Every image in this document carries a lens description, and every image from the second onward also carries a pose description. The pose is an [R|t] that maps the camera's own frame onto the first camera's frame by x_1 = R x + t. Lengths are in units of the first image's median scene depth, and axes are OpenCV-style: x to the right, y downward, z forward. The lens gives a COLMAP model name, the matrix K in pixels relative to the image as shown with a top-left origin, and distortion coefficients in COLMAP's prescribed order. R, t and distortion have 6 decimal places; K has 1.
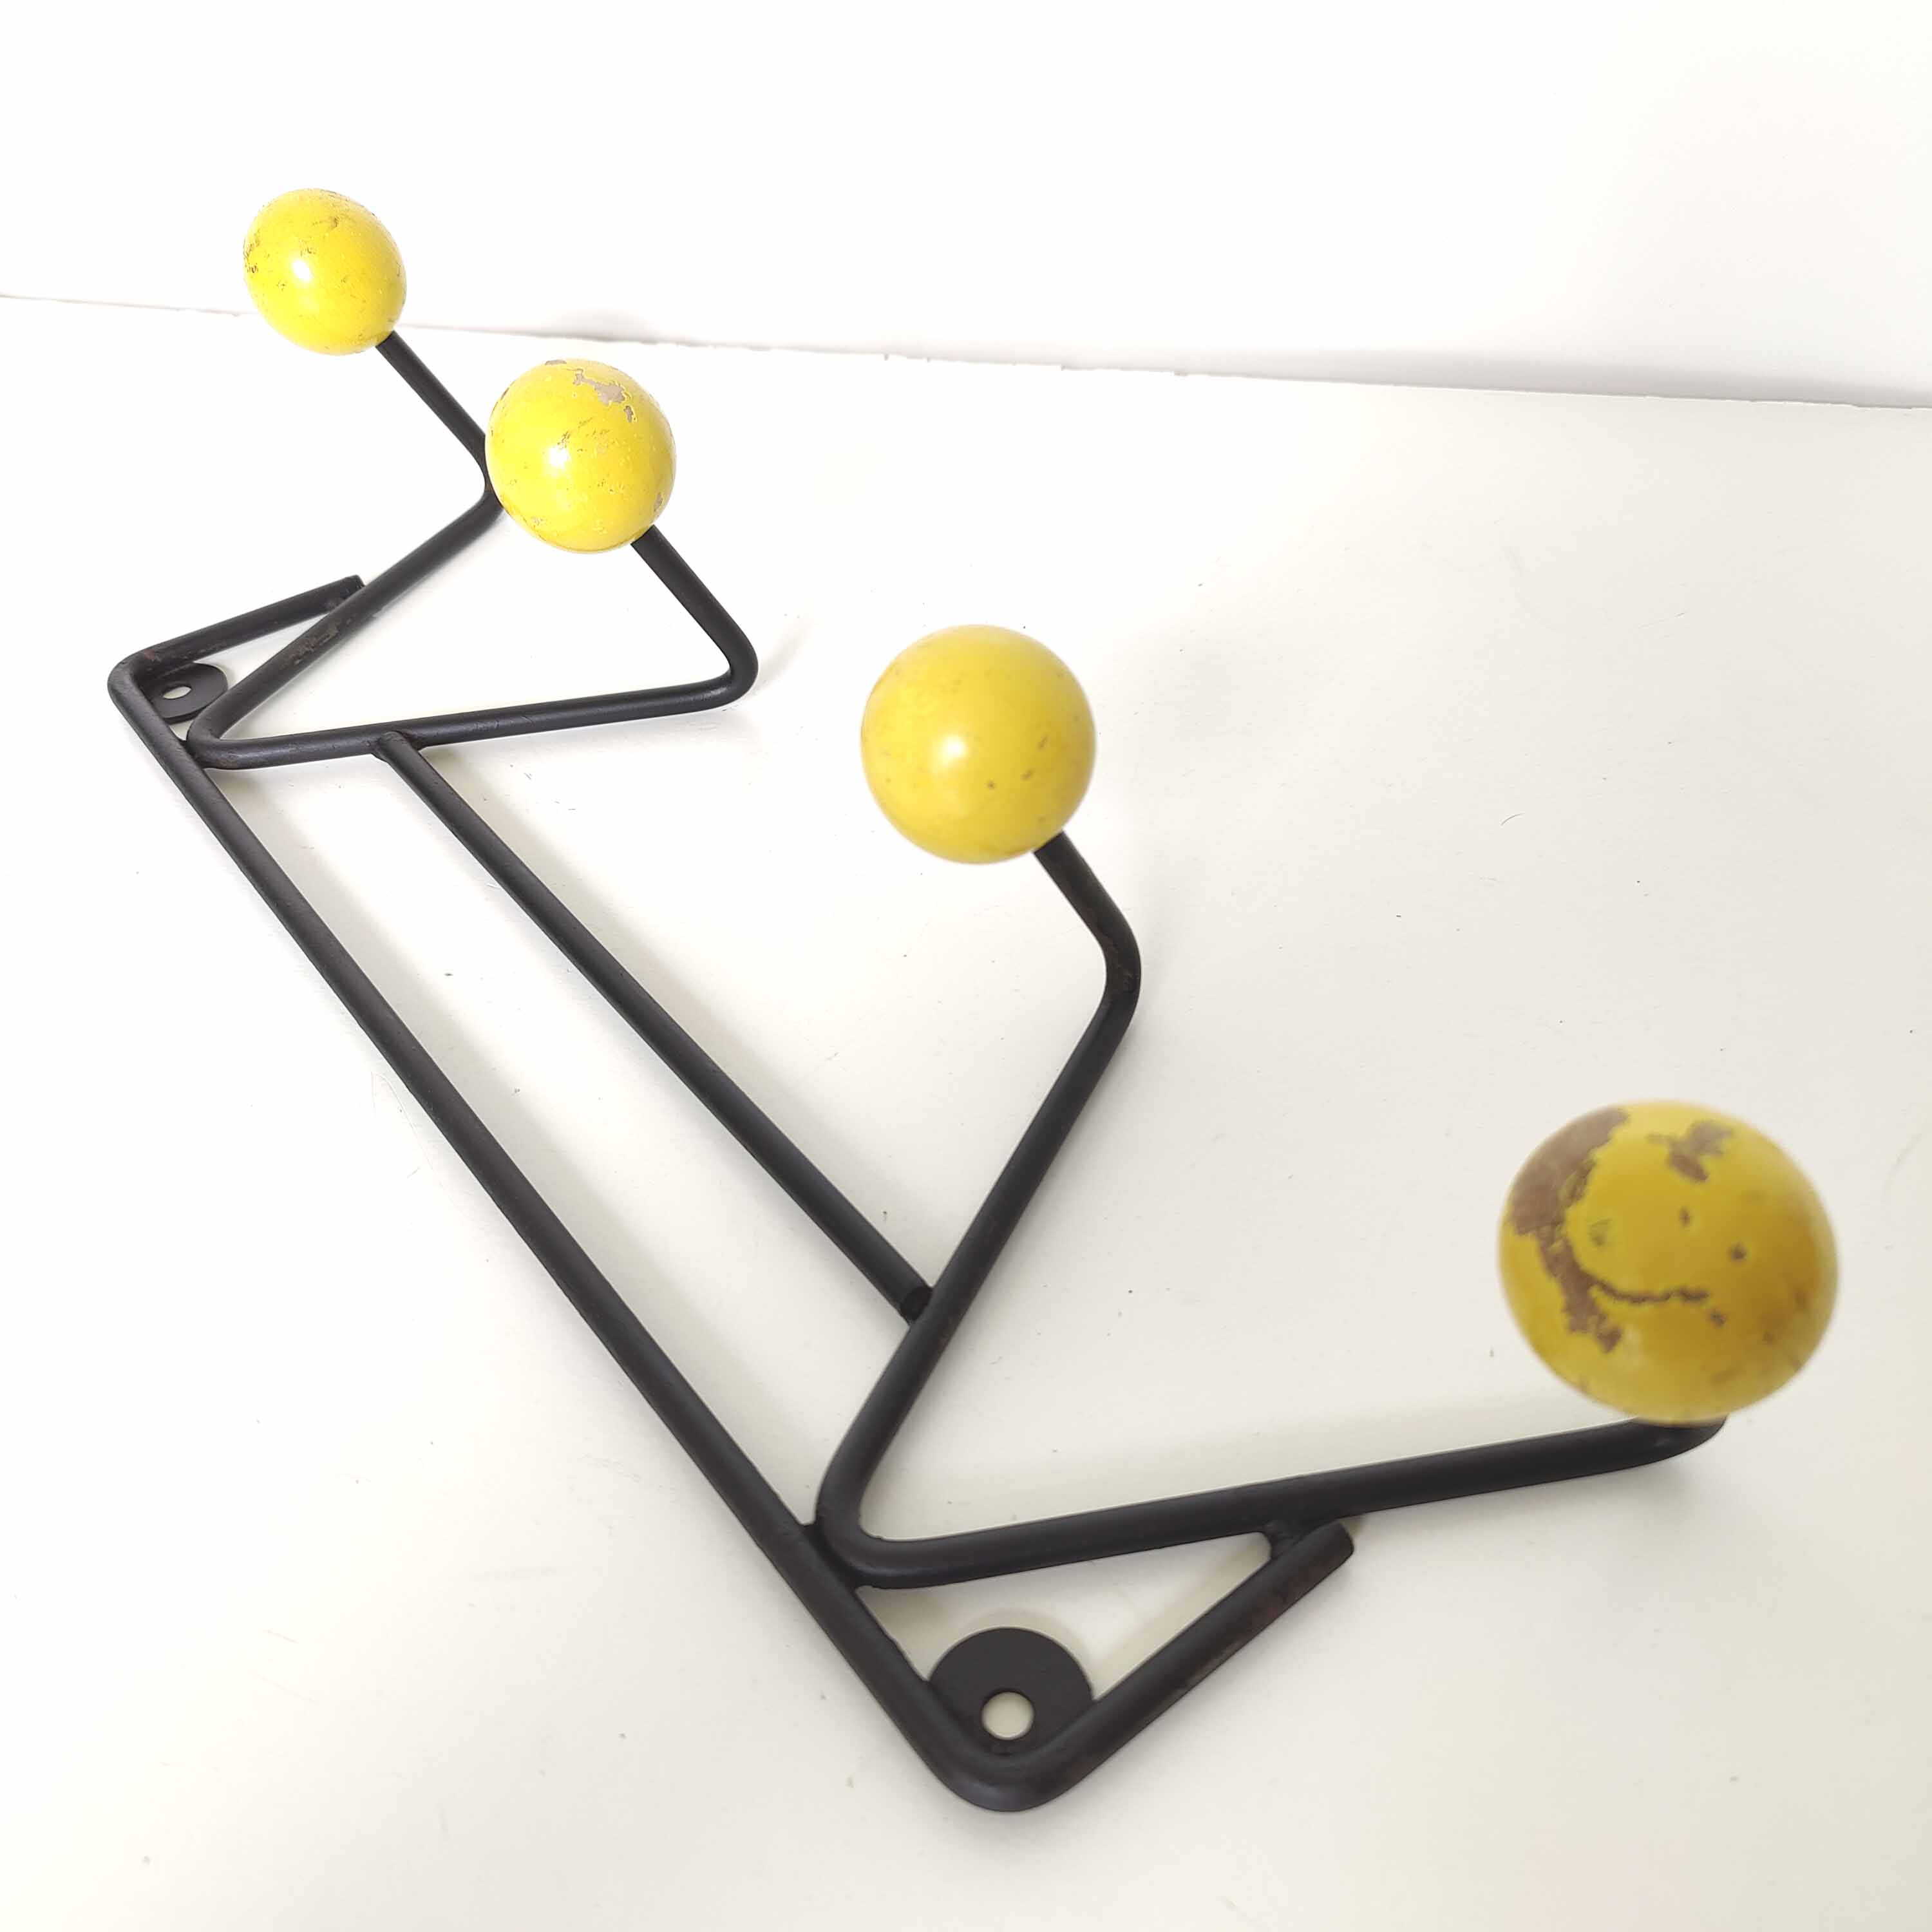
lens RADIAL K [[1828.7, 0, 958.1], [0, 1828.7, 972.2], [0, 0, 1]] dist [0.021405, 0.000000]
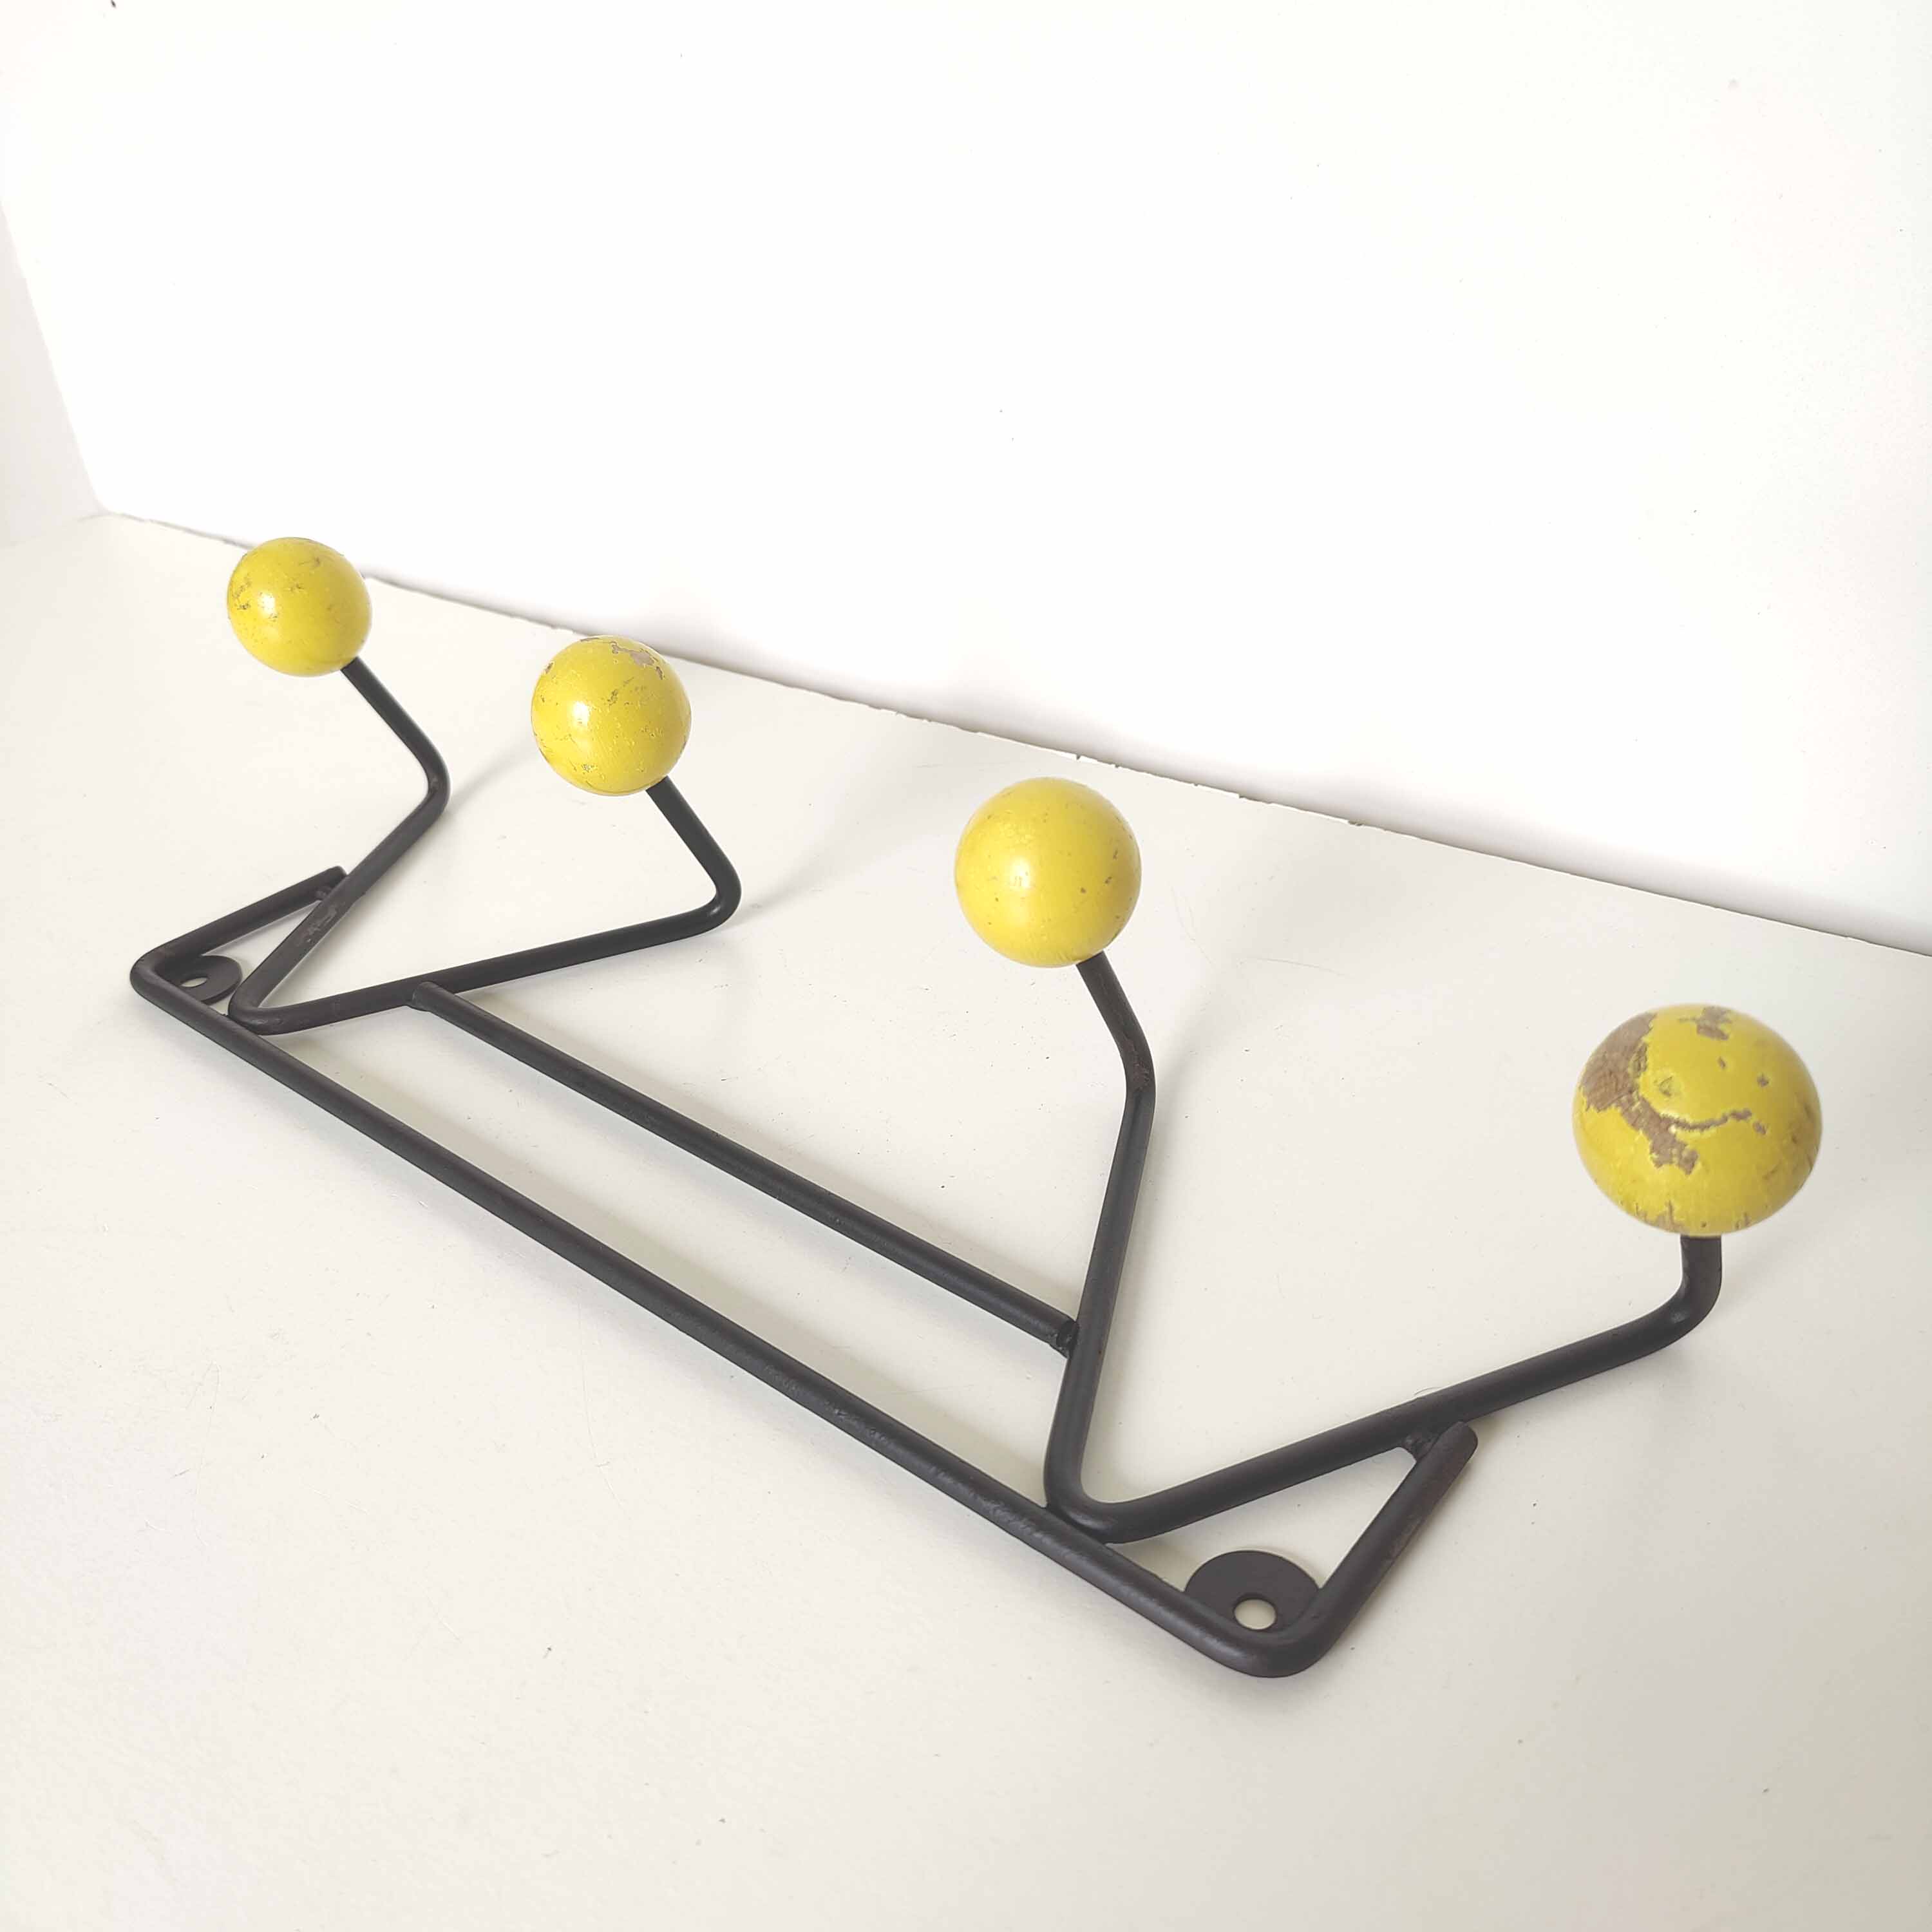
lens RADIAL K [[1828.7, 0, 970.9], [0, 1828.7, 968.0], [0, 0, 1]] dist [0.021405, 0.000000]
pose [[0.972196, -0.123441, 0.198990, -0.320128], [0.157971, 0.973014, -0.168194, 0.152759], [-0.172858, 0.194952, 0.965460, -0.202045]]
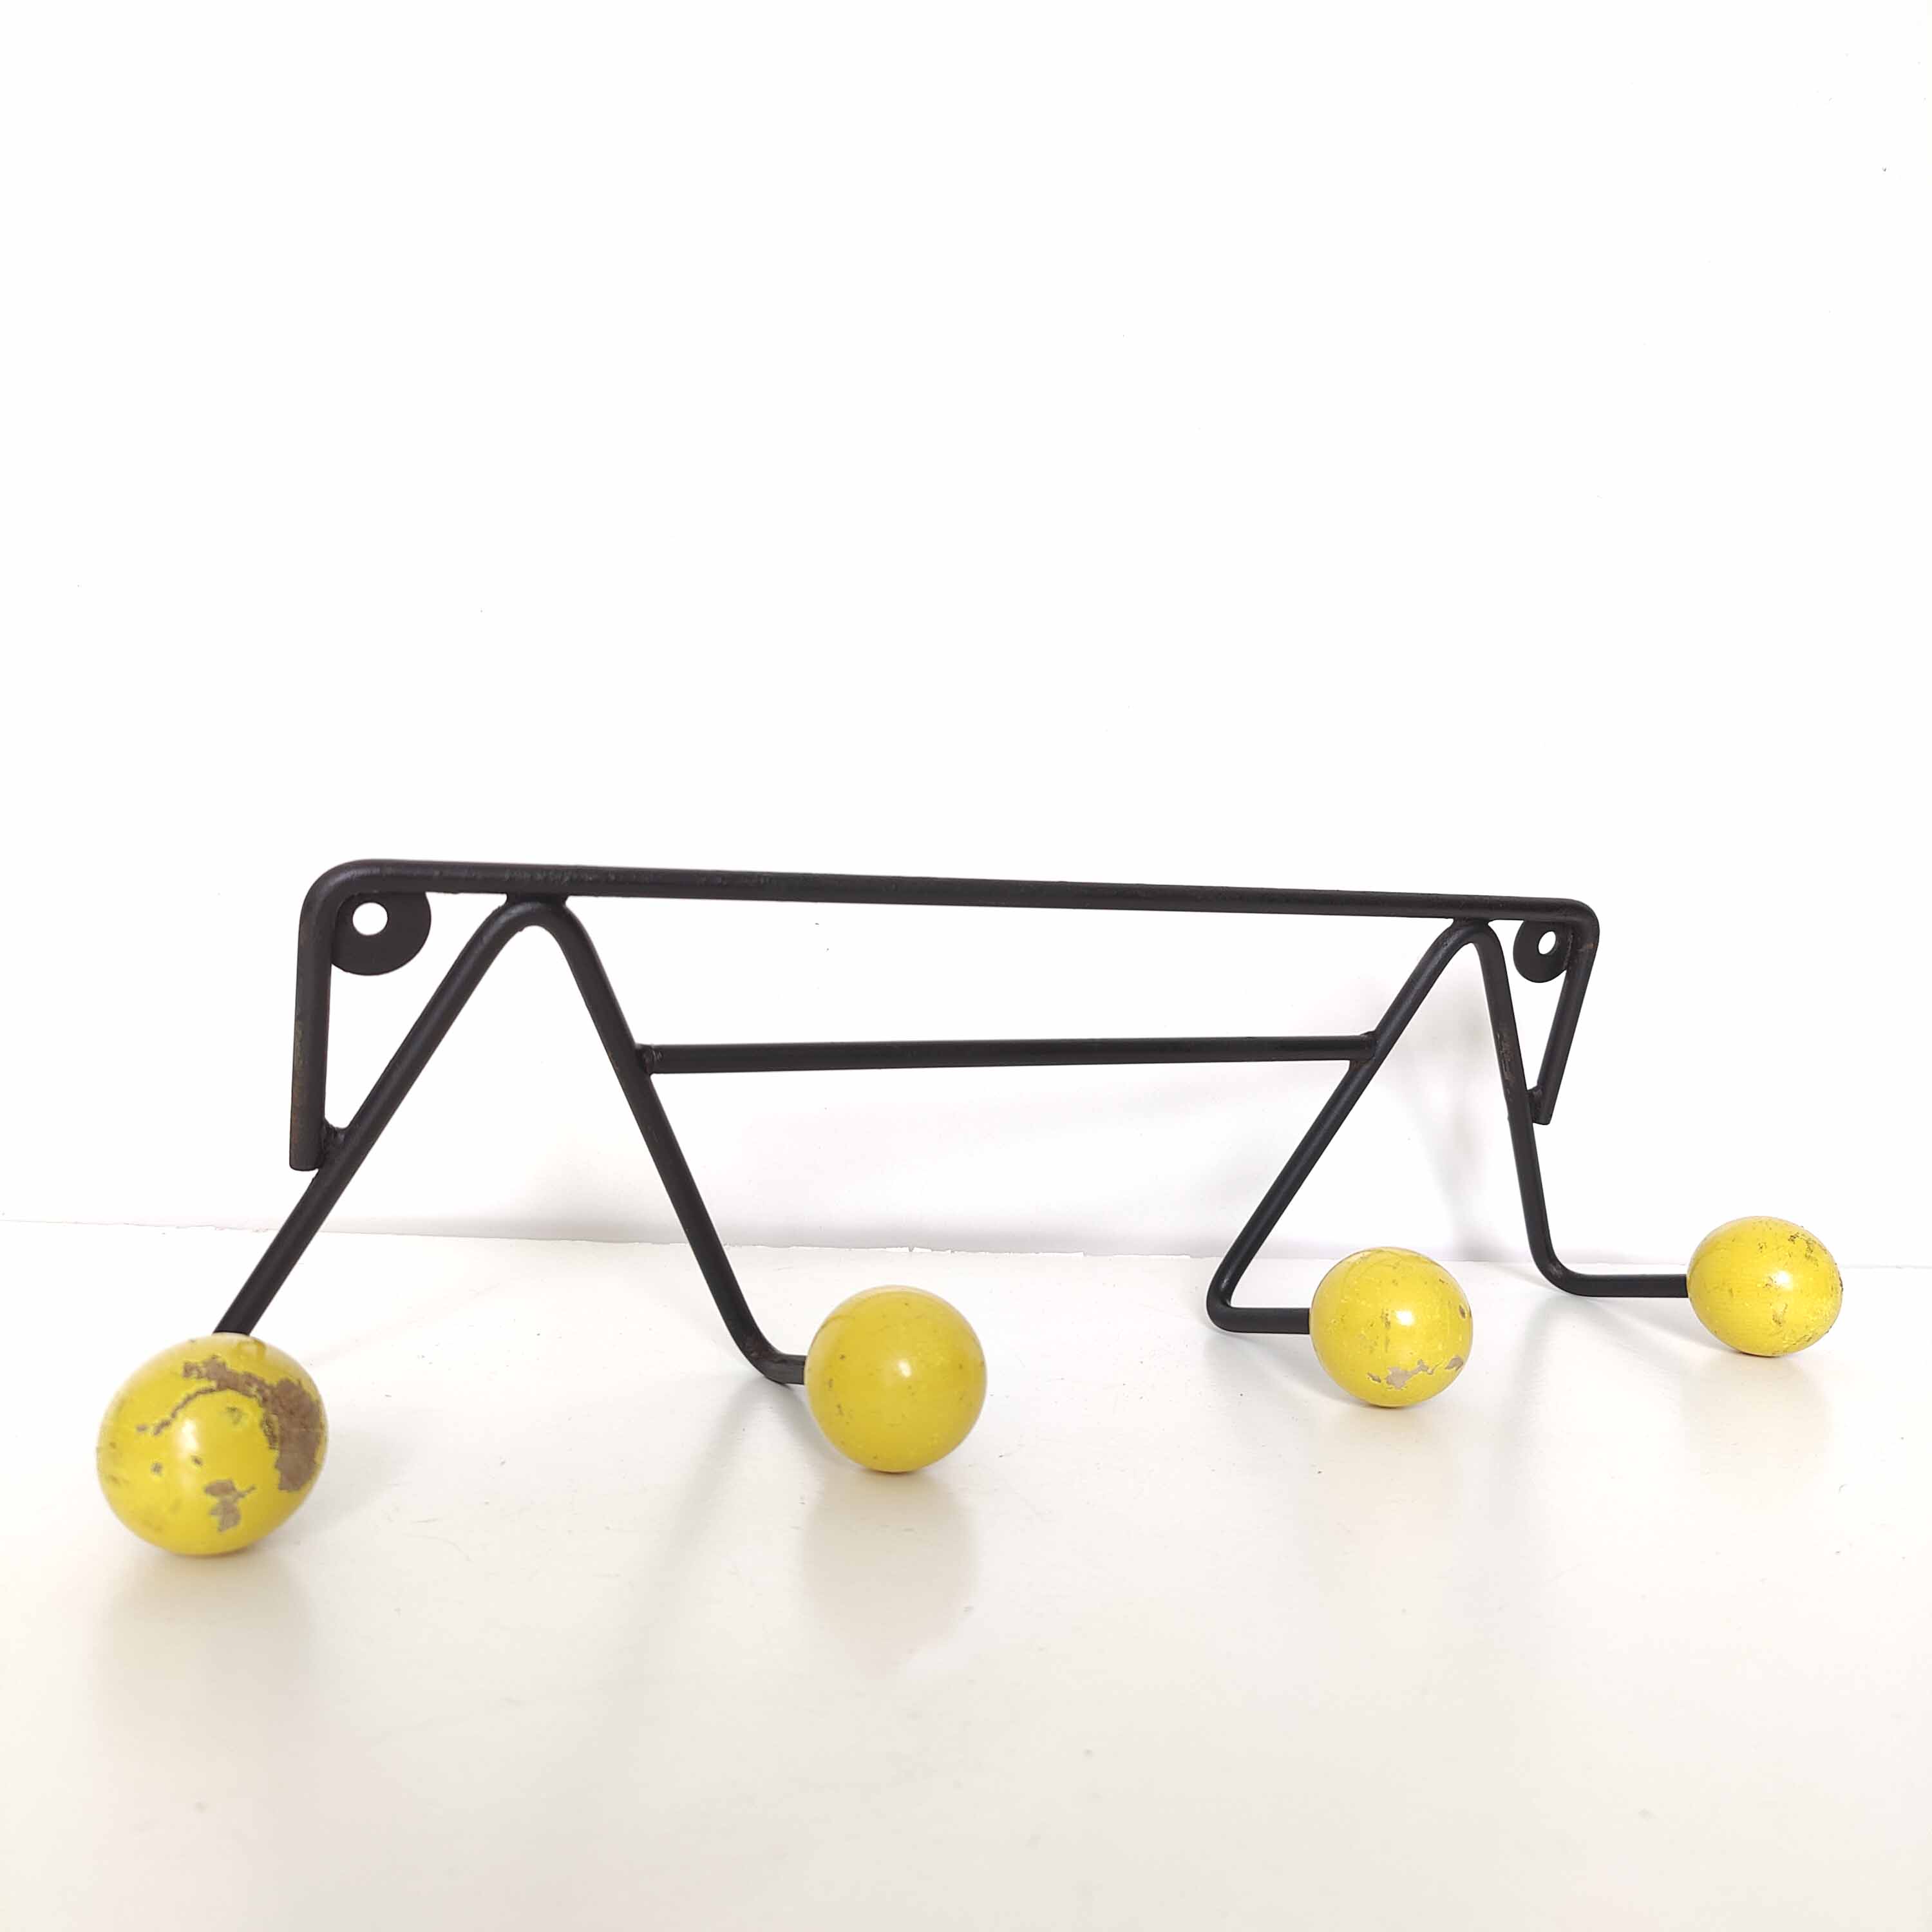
lens RADIAL K [[1828.7, 0, 960.9], [0, 1828.7, 960.3], [0, 0, 1]] dist [0.021405, 0.000000]
pose [[-0.674977, 0.737276, -0.028804, -0.214820], [-0.716241, -0.645344, 0.265575, -0.334461], [0.177214, 0.199888, 0.963660, -0.321909]]
